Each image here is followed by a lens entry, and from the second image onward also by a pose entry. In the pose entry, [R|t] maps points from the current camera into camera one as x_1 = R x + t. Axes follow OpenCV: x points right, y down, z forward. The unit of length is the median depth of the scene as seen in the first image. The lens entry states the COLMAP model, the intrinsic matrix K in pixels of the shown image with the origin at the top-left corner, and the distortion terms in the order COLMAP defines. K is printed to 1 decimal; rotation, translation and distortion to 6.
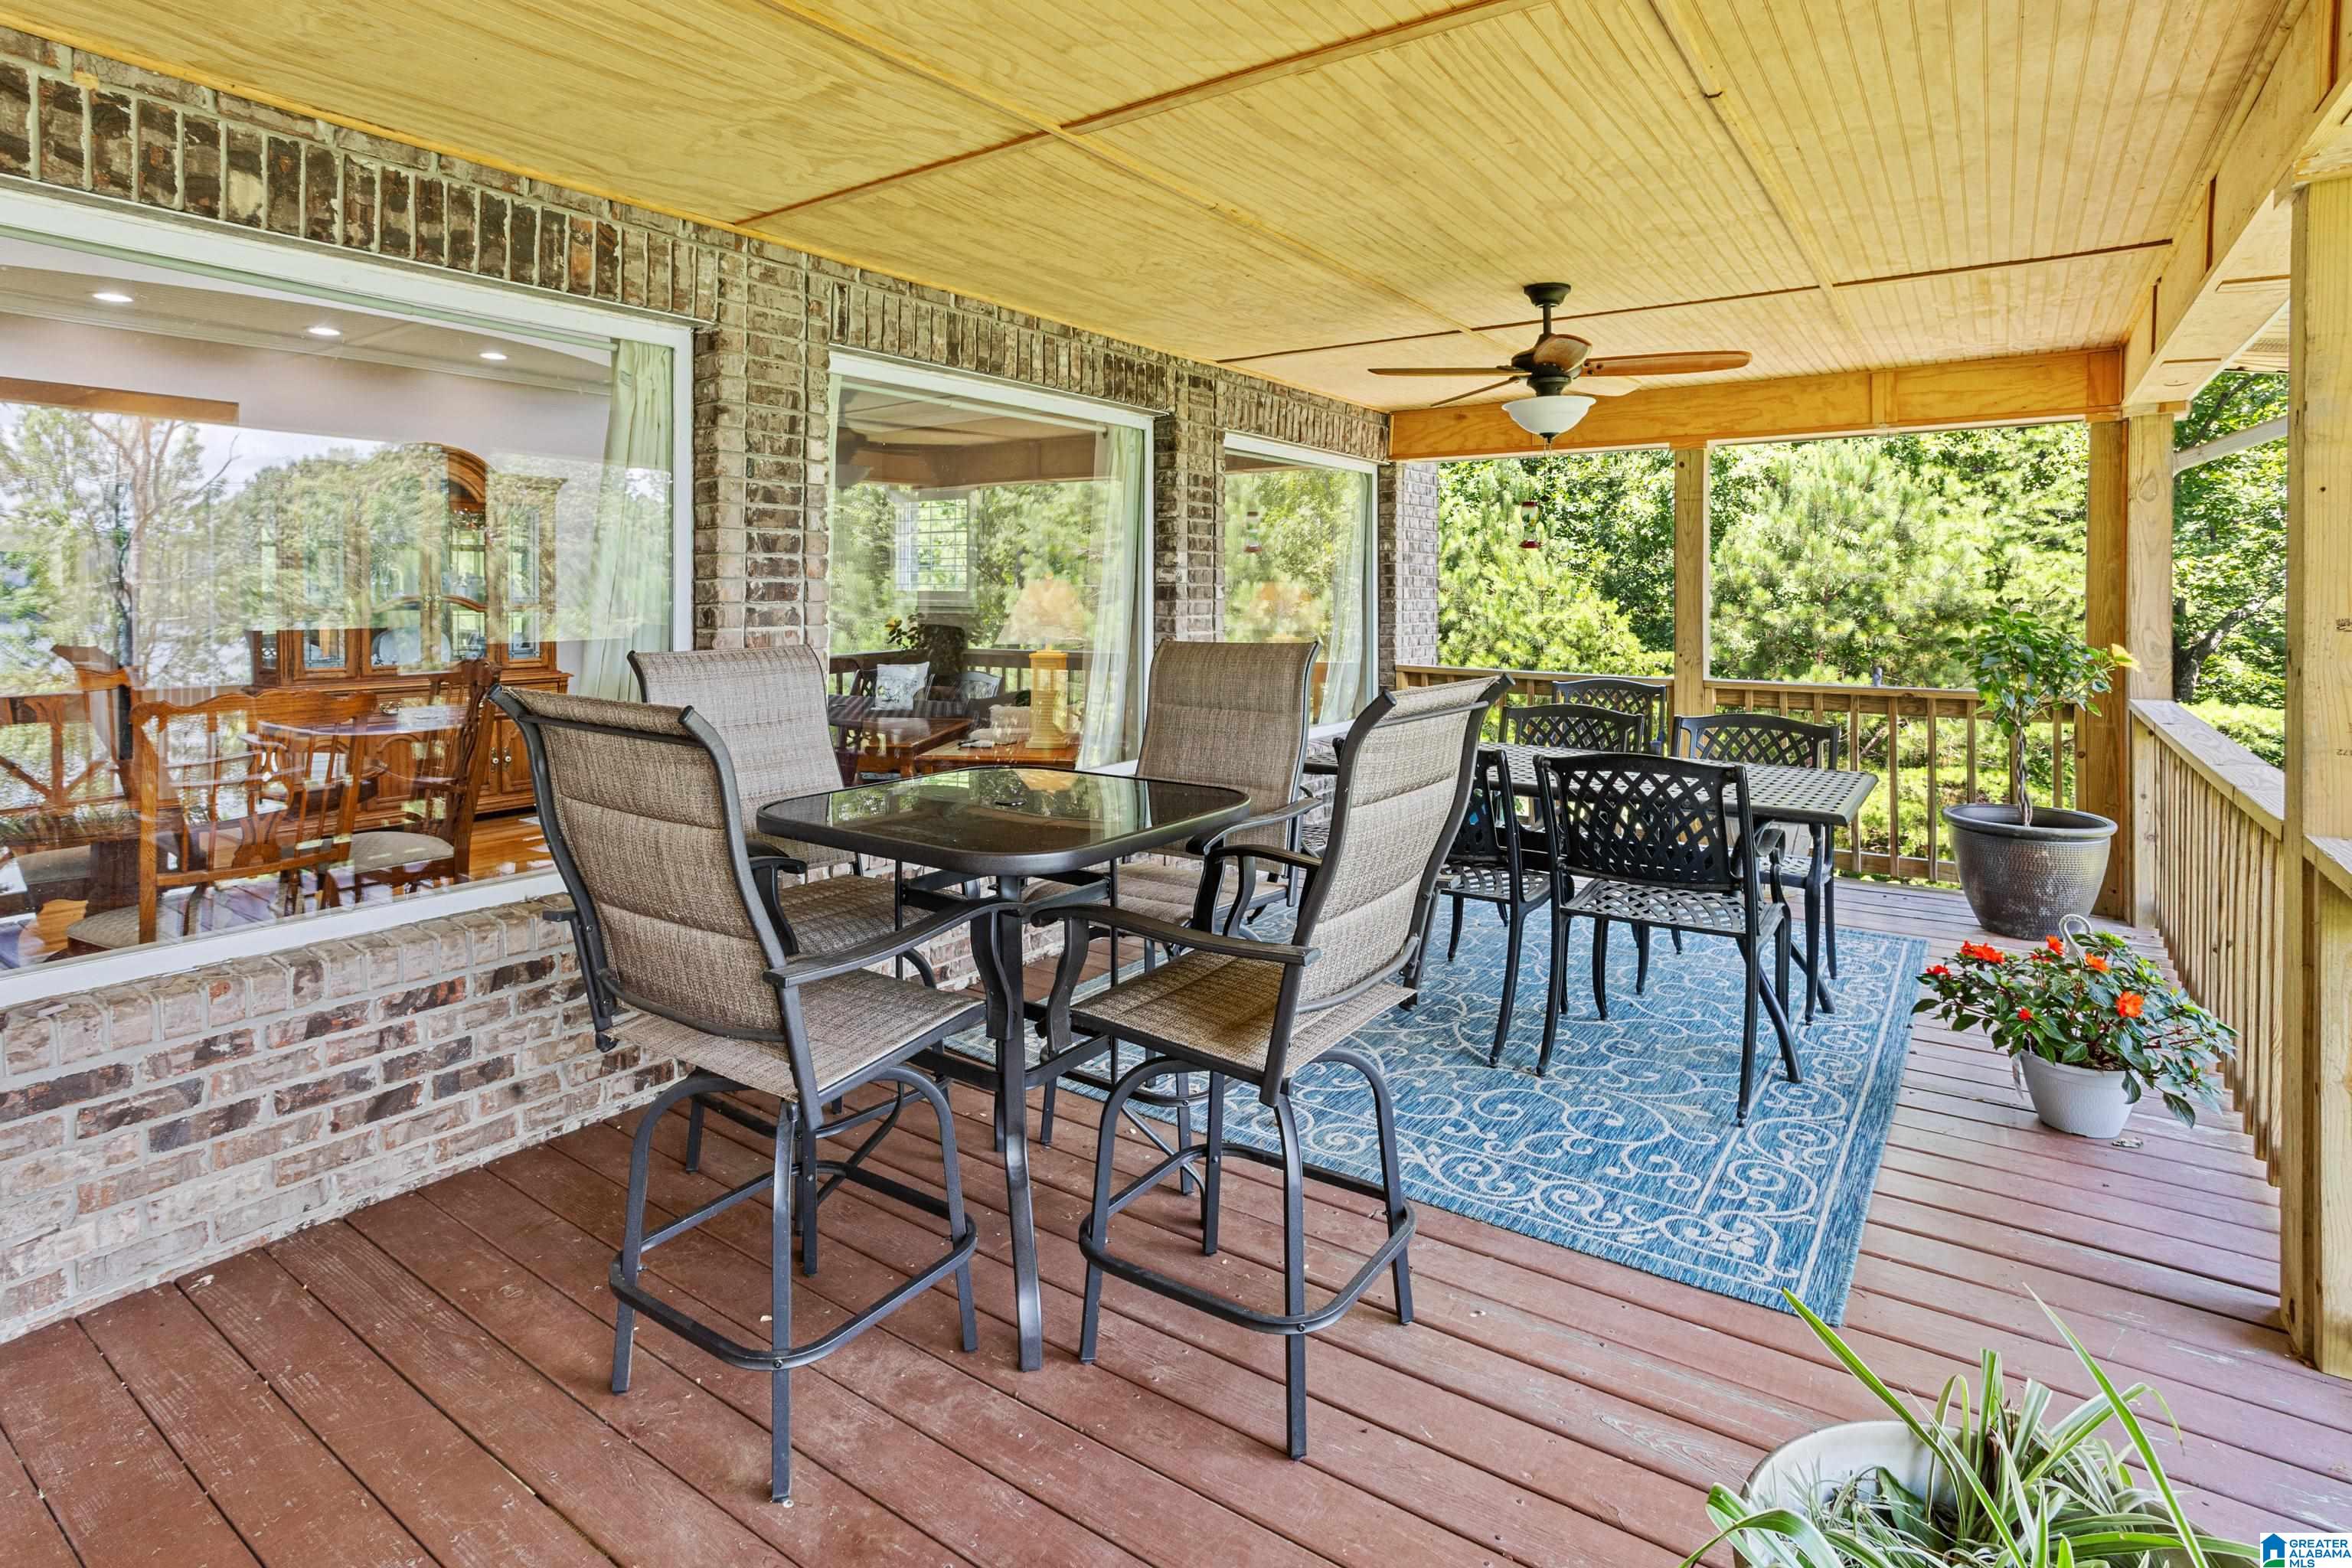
lens RADIAL K [[1149.3, 0, 1162.9], [0, 1149.3, 750.7], [0, 0, 1]] dist [-0.045446, 0.034064]
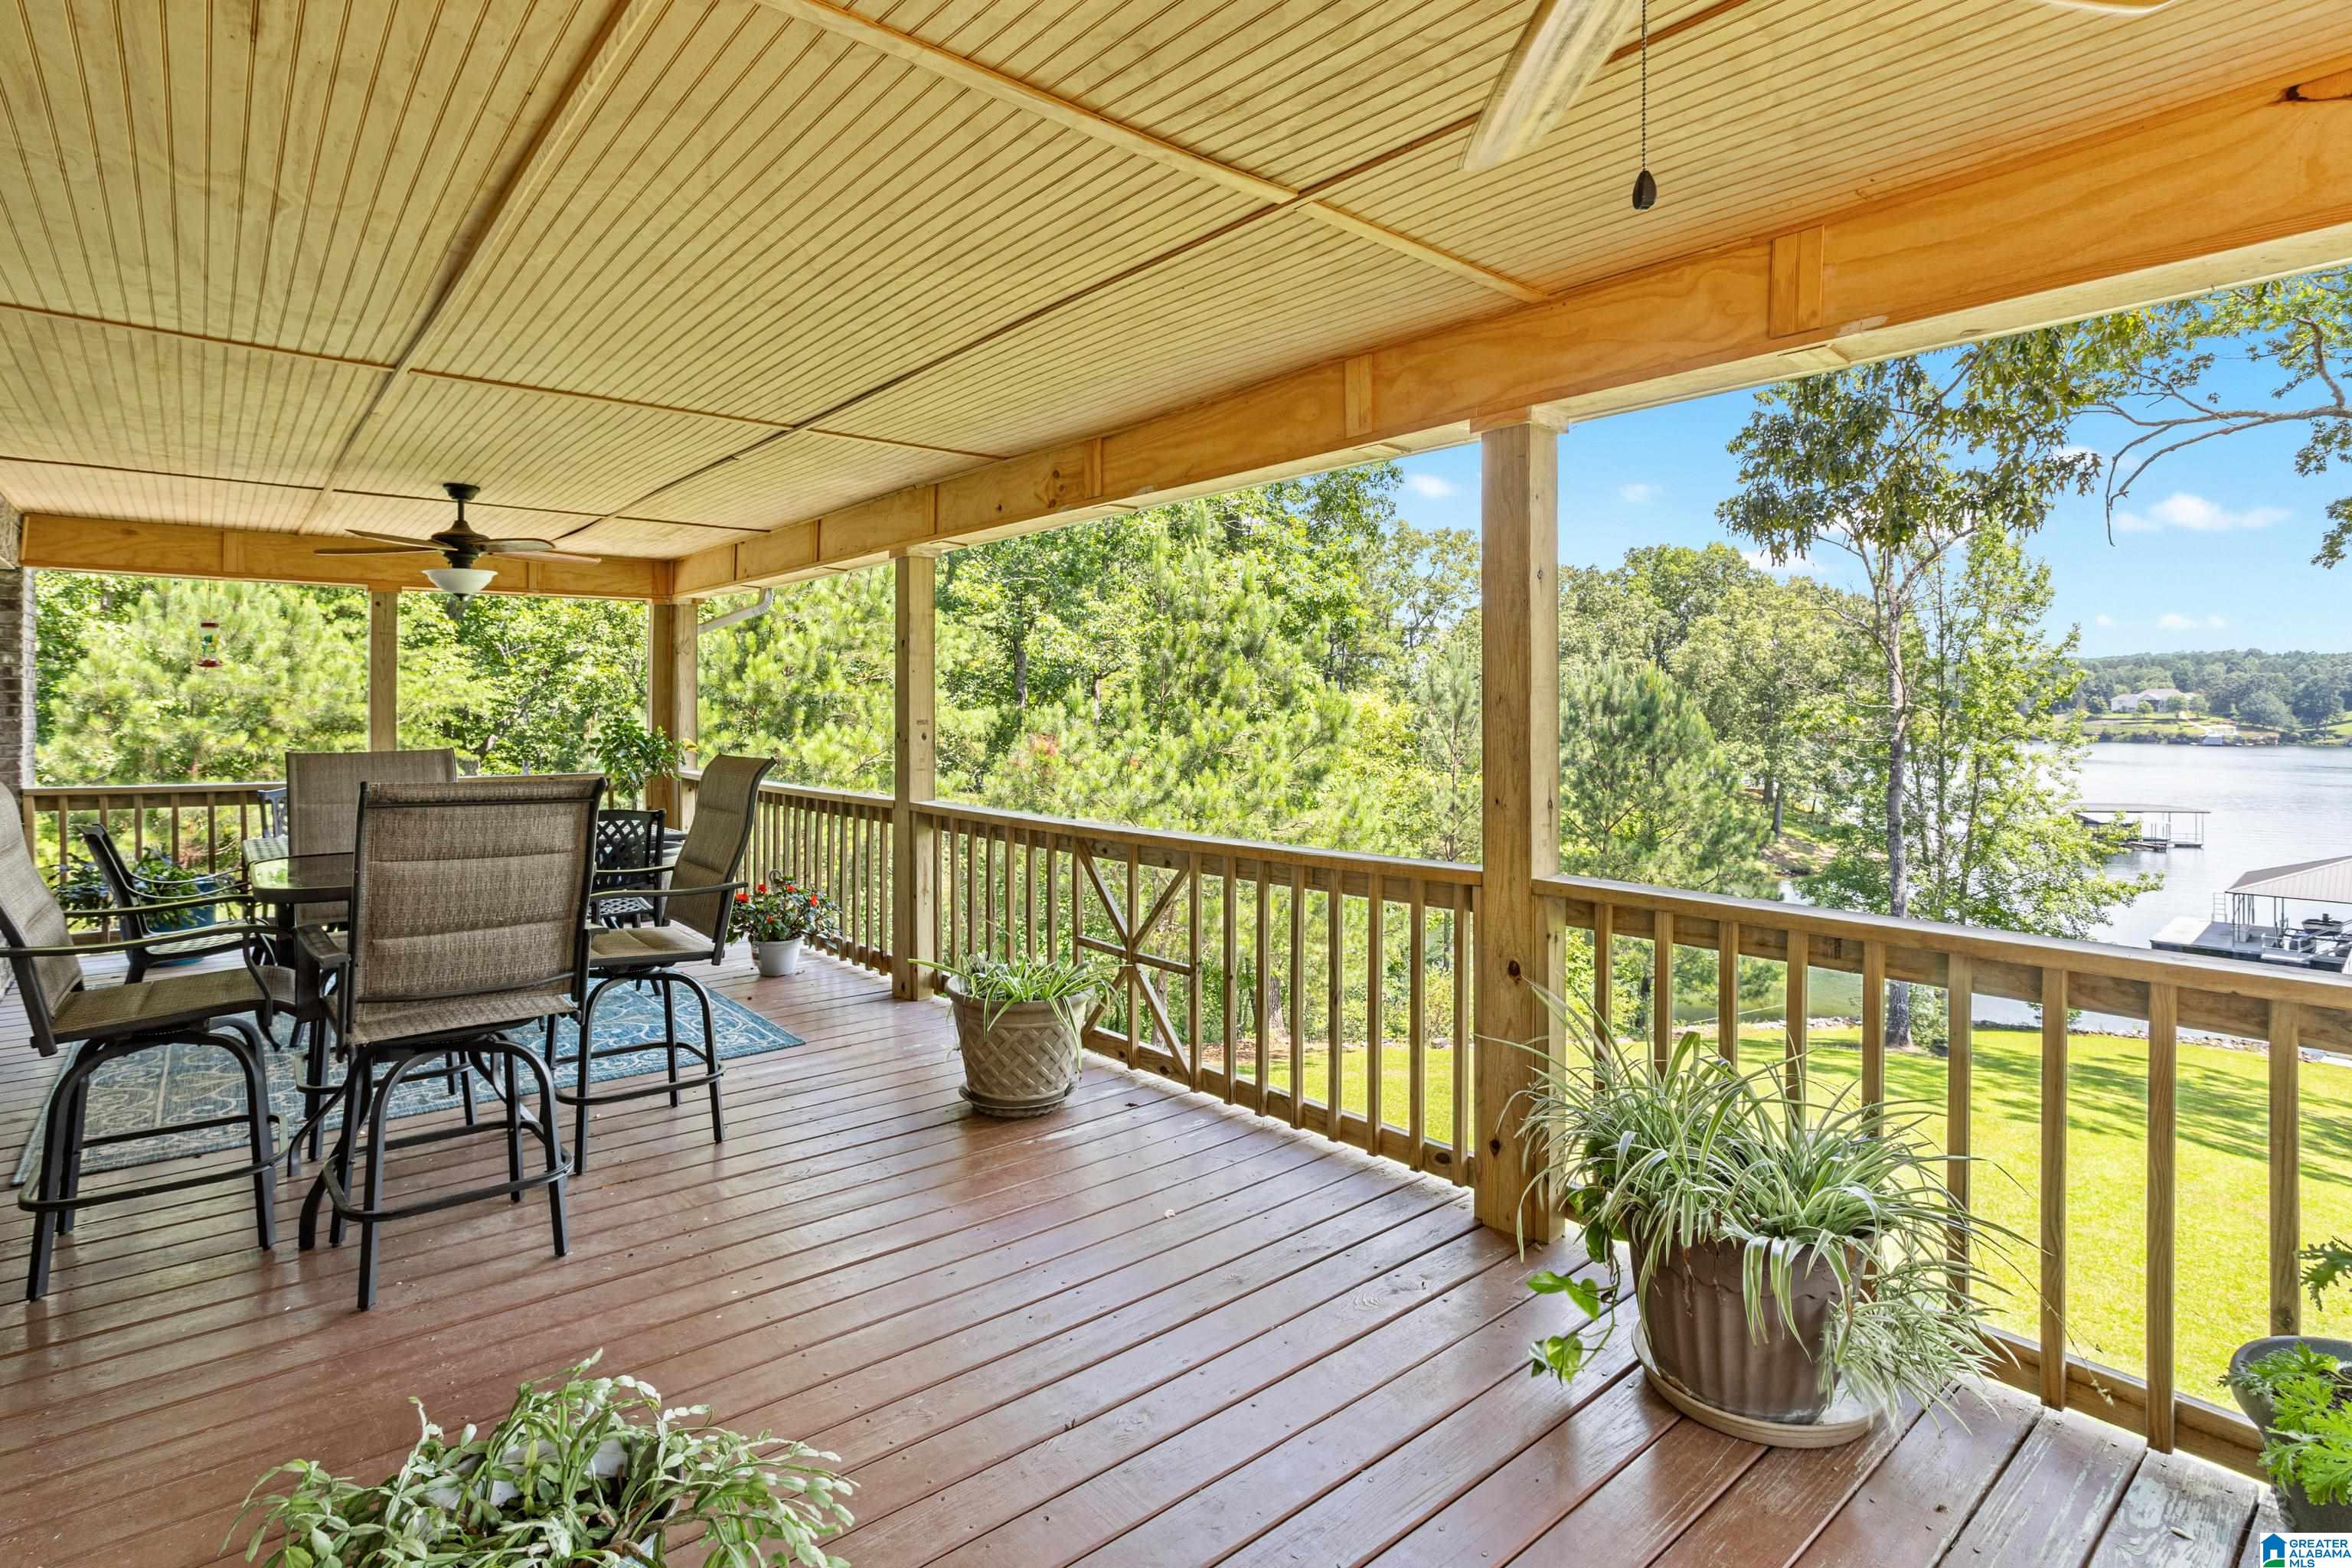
lens RADIAL K [[1185.9, 0, 1177.3], [0, 1185.9, 718.4], [0, 0, 1]] dist [-0.004908, 0.017327]
pose [[0.231602, -0.009755, 0.972762, -0.256234], [0.133201, 0.990850, -0.021777, 0.004563], [-0.963648, 0.134617, 0.230782, -0.039727]]
